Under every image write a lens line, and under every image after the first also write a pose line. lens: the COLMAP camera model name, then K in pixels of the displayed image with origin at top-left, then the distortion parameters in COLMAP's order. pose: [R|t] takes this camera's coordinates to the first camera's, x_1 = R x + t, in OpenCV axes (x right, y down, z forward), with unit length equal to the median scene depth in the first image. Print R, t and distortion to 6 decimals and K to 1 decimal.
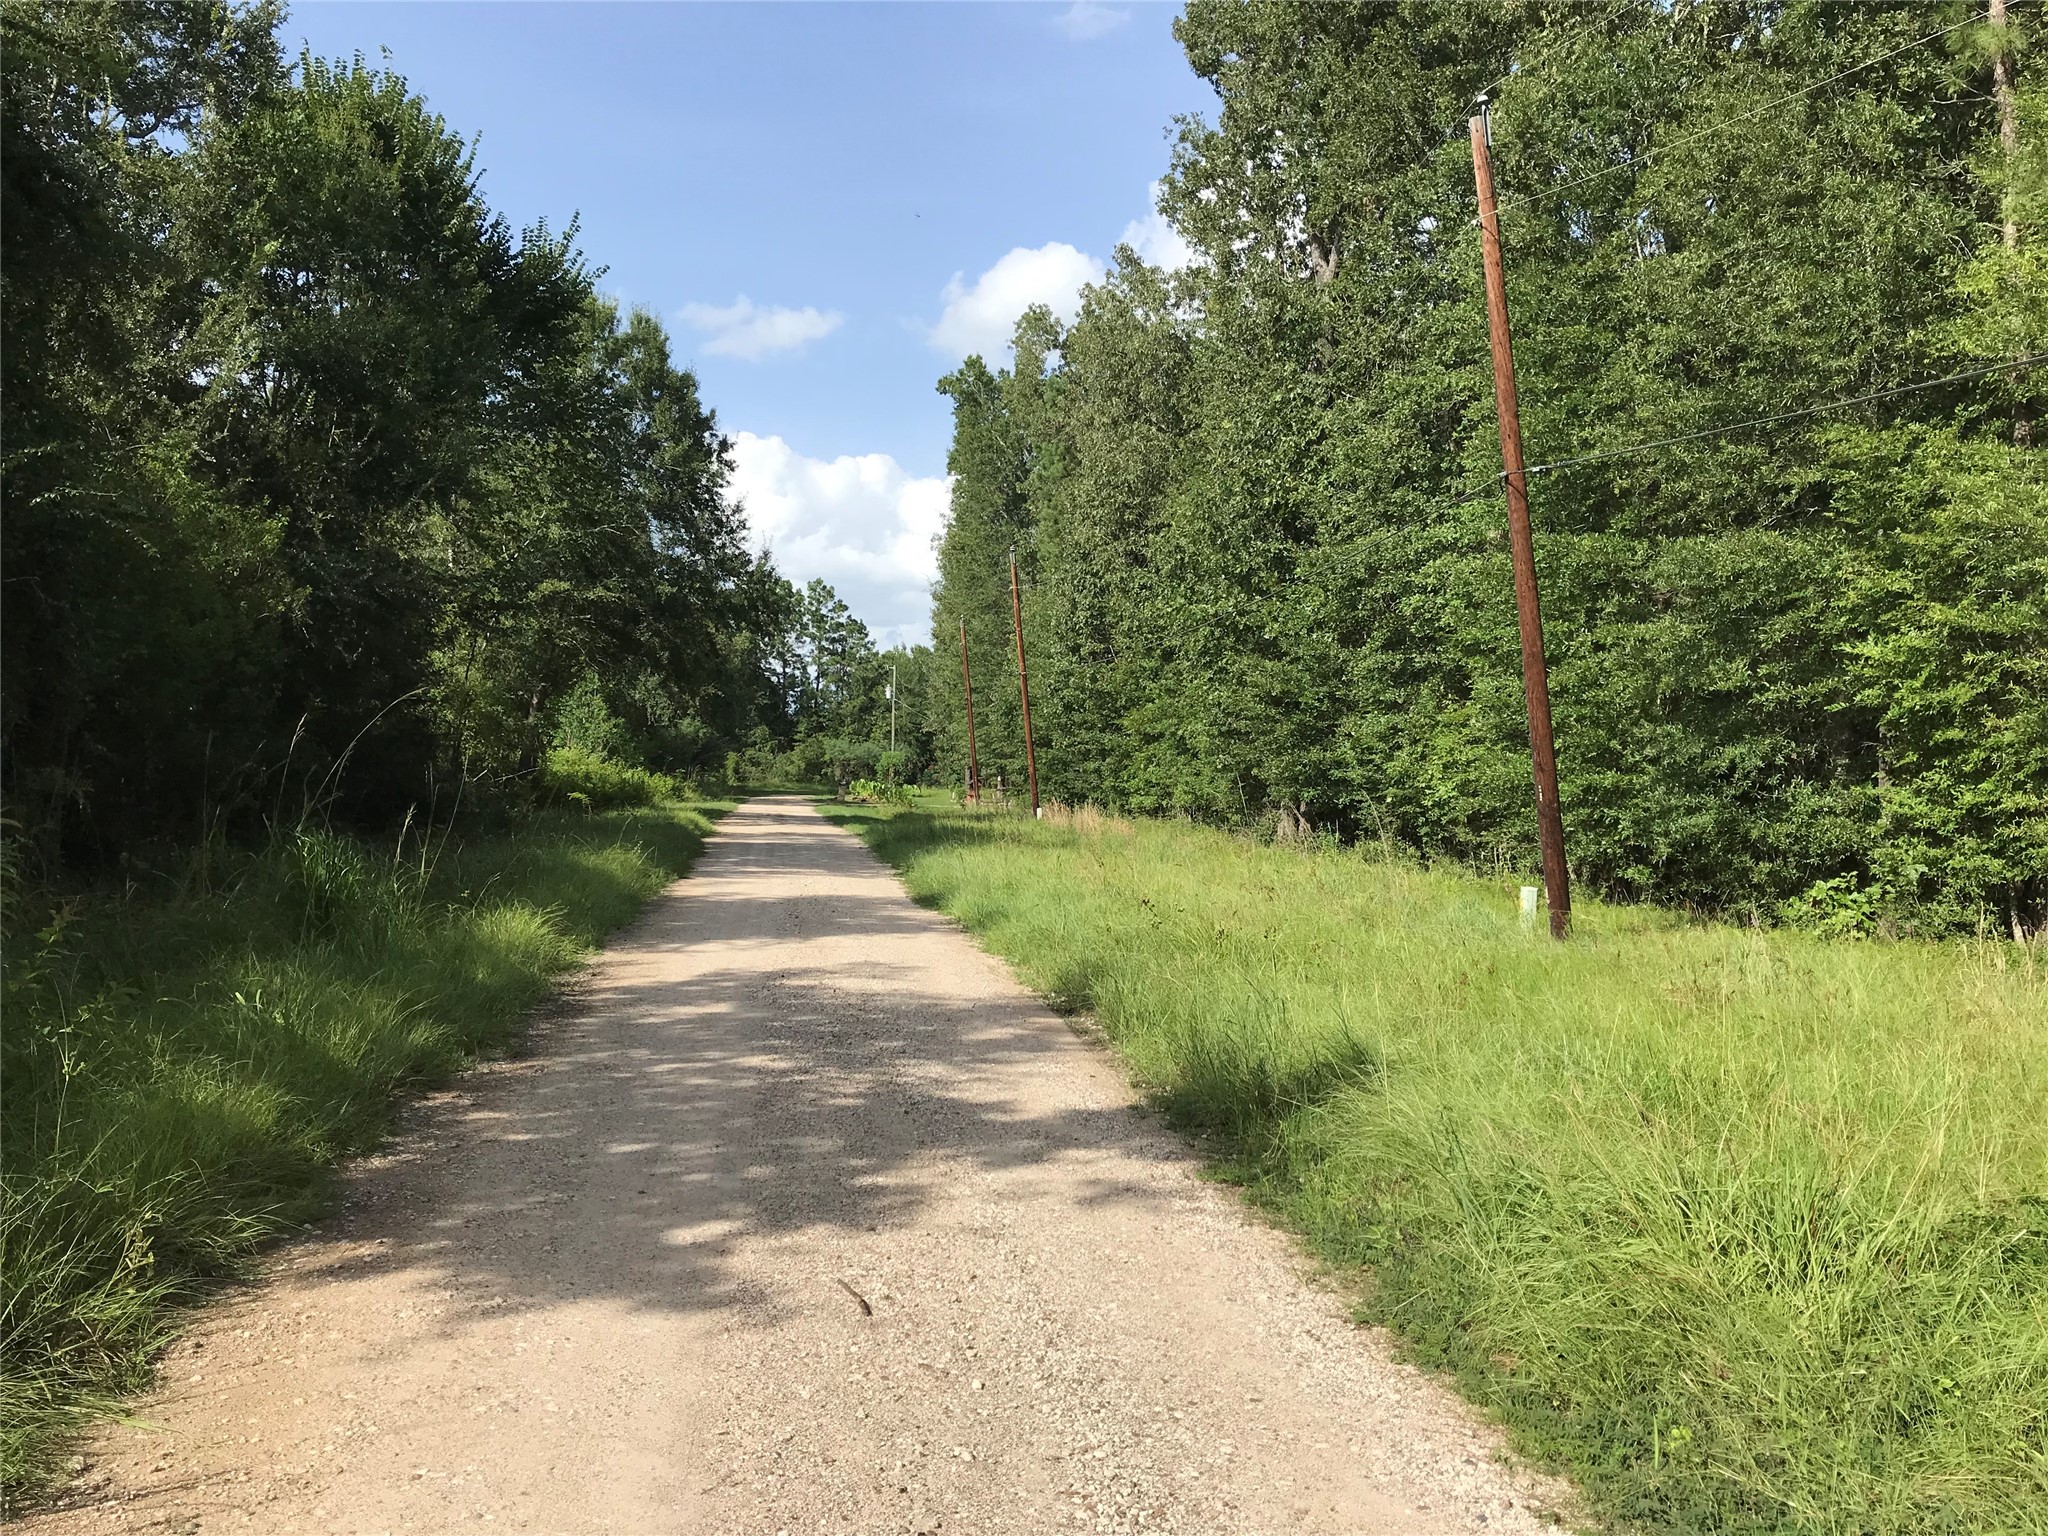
lens RADIAL K [[1628.6, 0, 982.4], [0, 1628.6, 764.7], [0, 0, 1]] dist [0.011504, -0.004579]
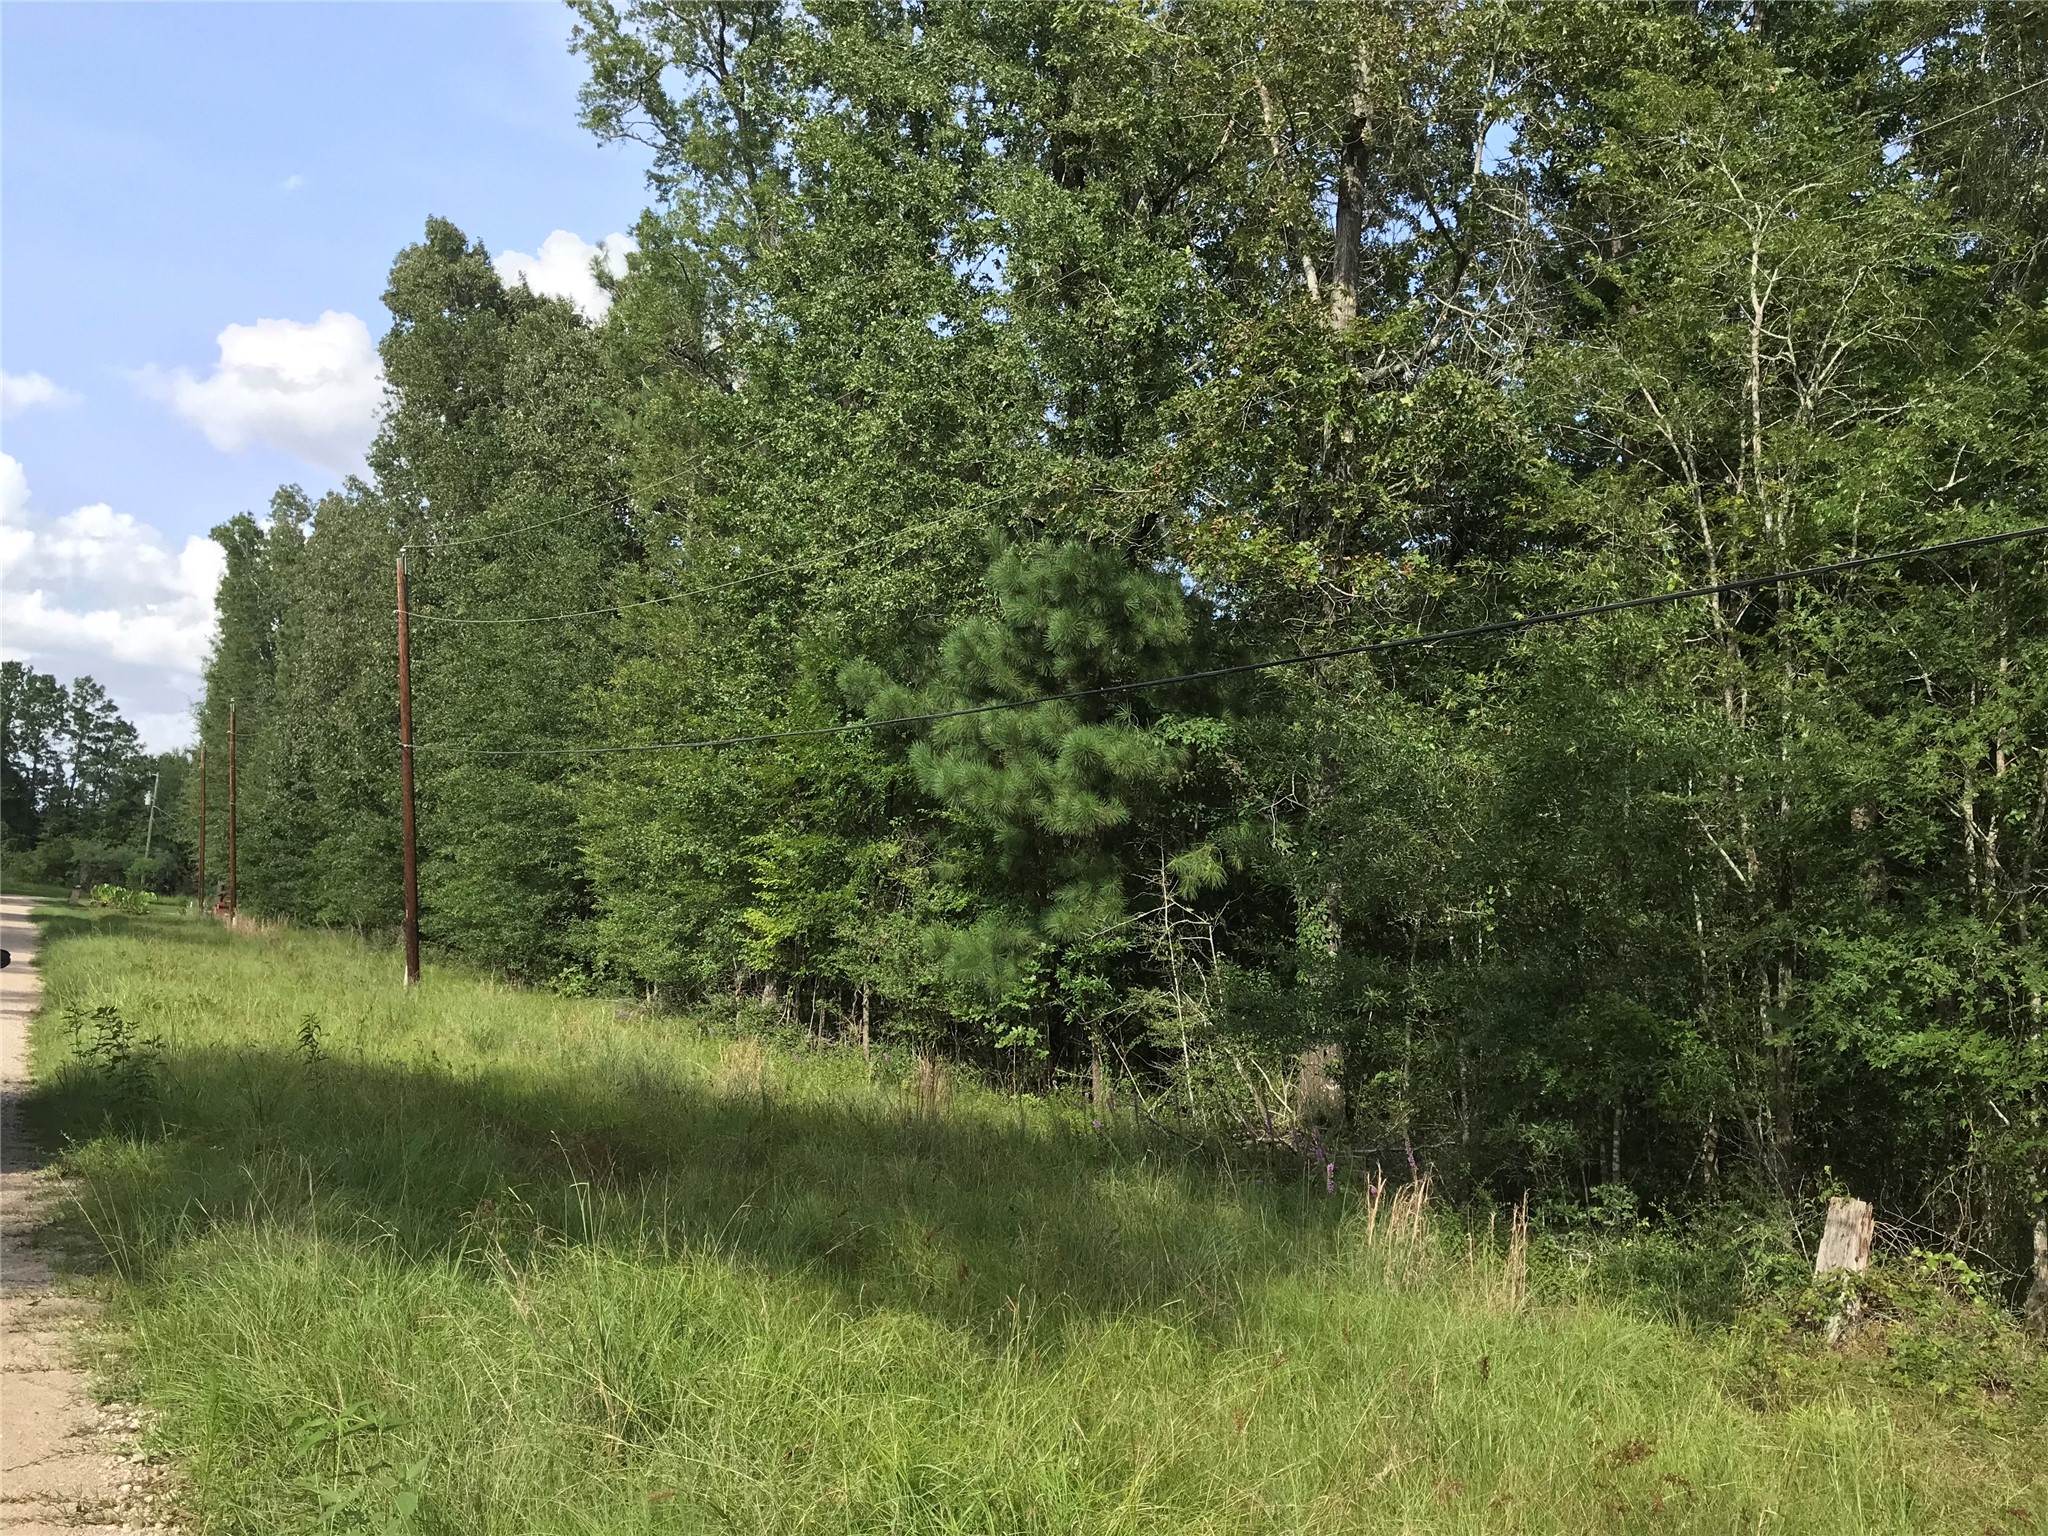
lens RADIAL K [[1641.6, 0, 1025.5], [0, 1641.6, 720.5], [0, 0, 1]] dist [0.005798, 0.000596]
pose [[0.914429, 0.095785, 0.393249, 0.190250], [-0.053994, 0.991778, -0.116018, -0.019617], [-0.401129, 0.084857, 0.912083, -0.846134]]
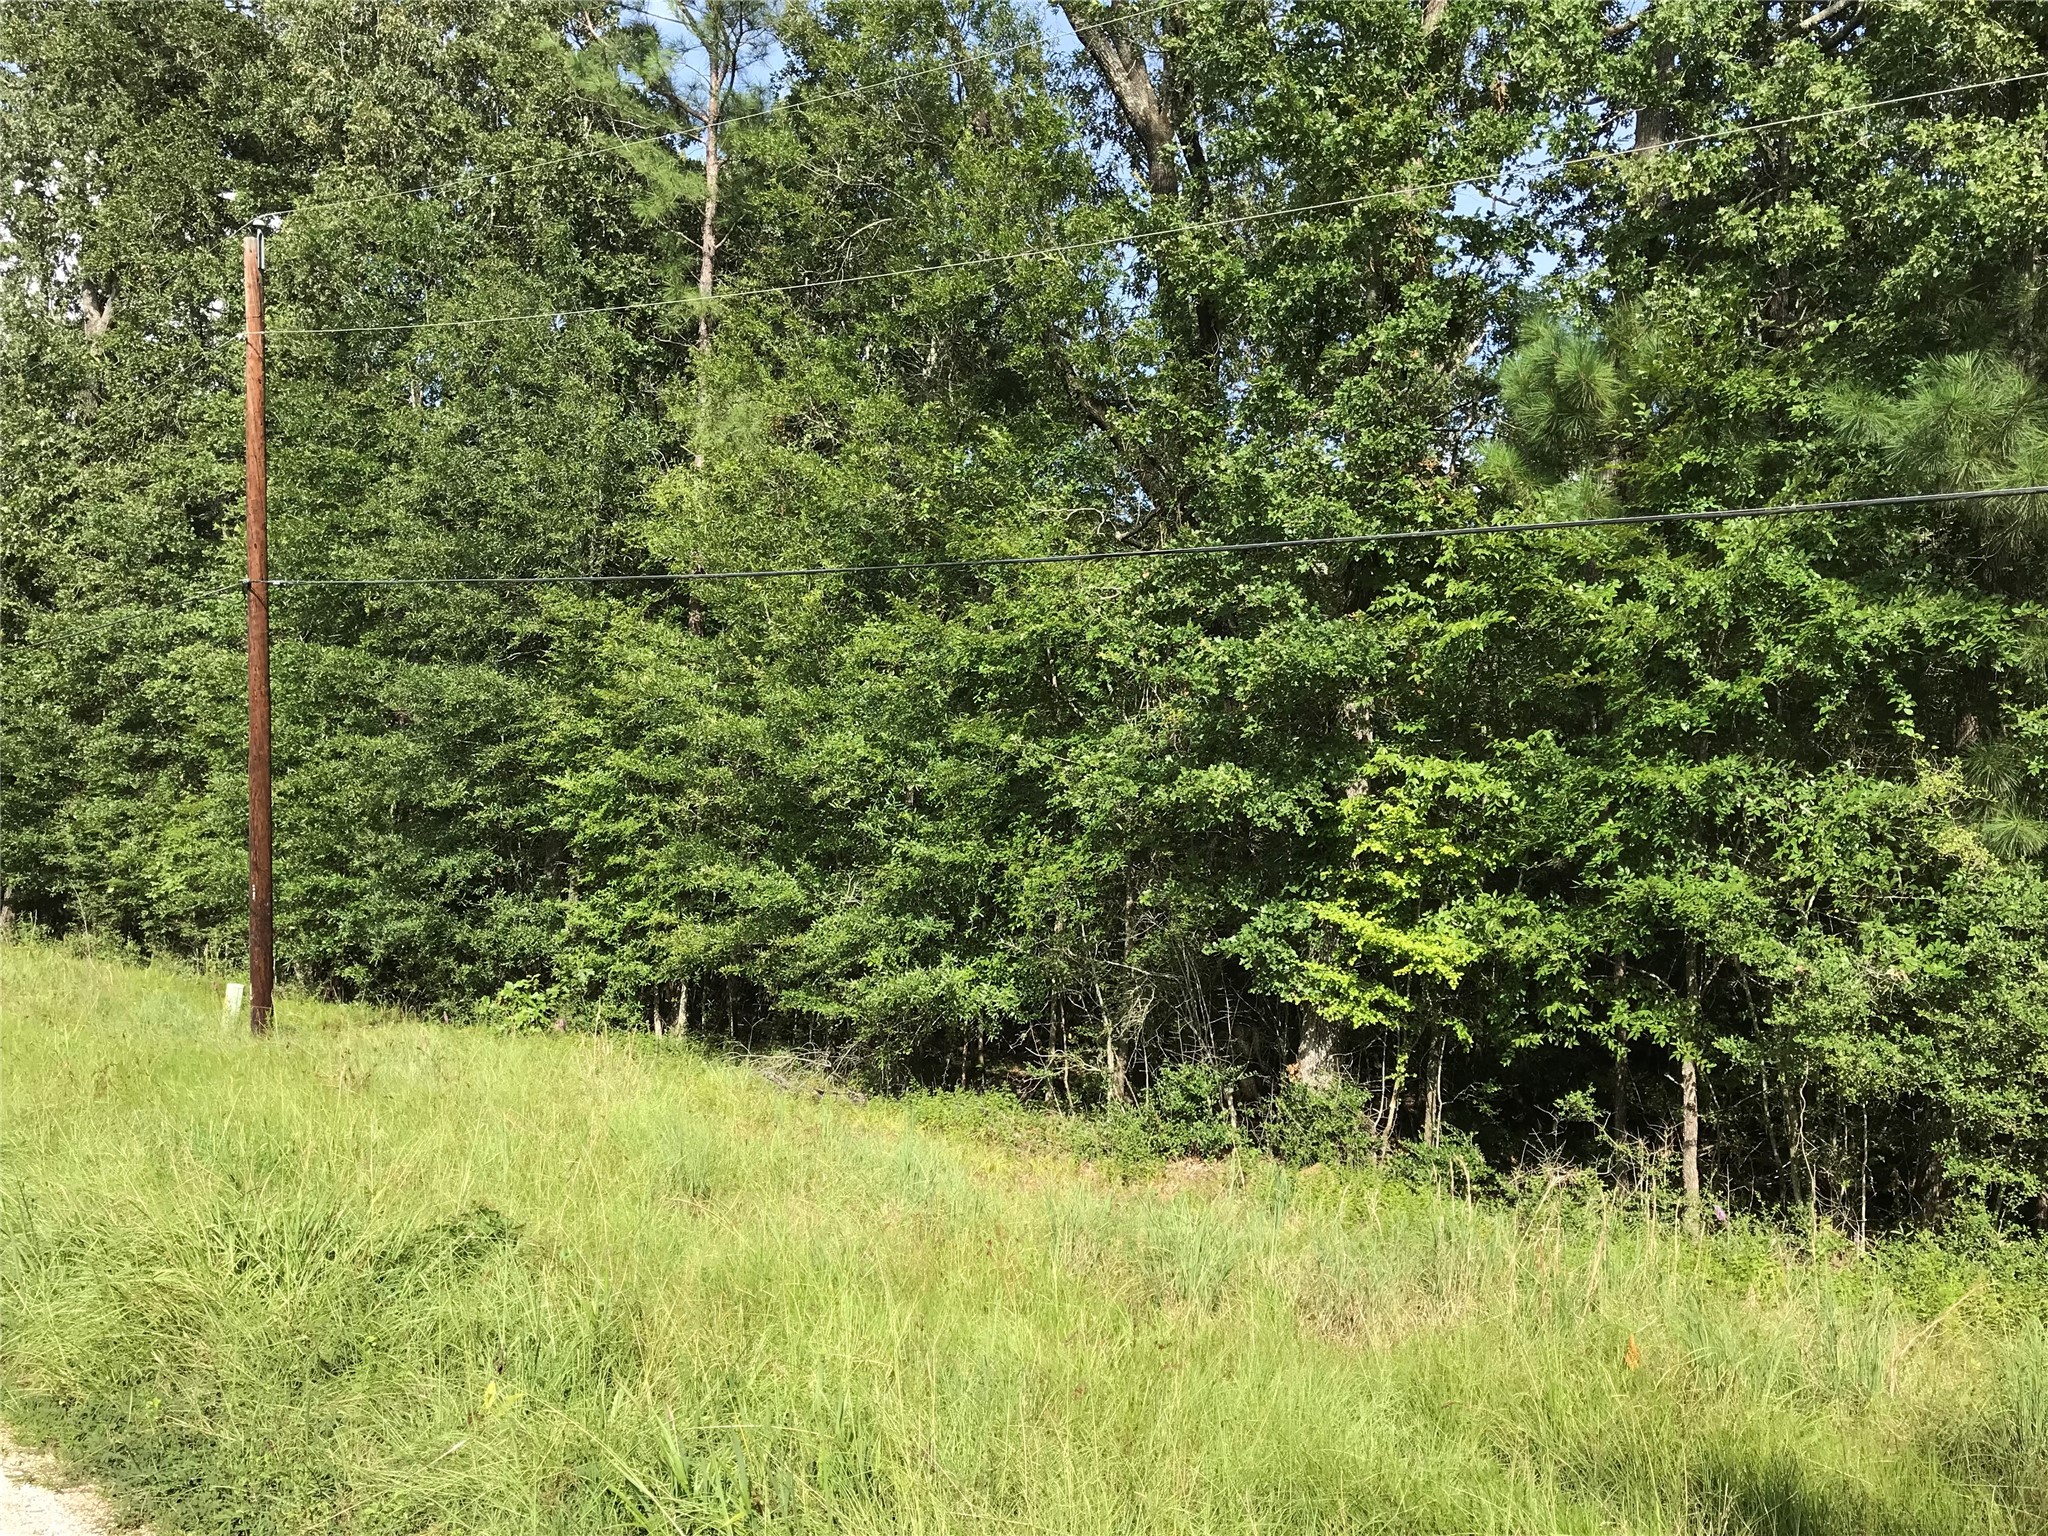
lens RADIAL K [[1628.6, 0, 982.4], [0, 1628.6, 764.7], [0, 0, 1]] dist [0.011504, -0.004579]
pose [[0.748896, 0.101167, 0.654920, 0.003278], [-0.061091, 0.994610, -0.083782, -0.003278], [-0.659866, 0.022734, 0.751040, -0.058738]]
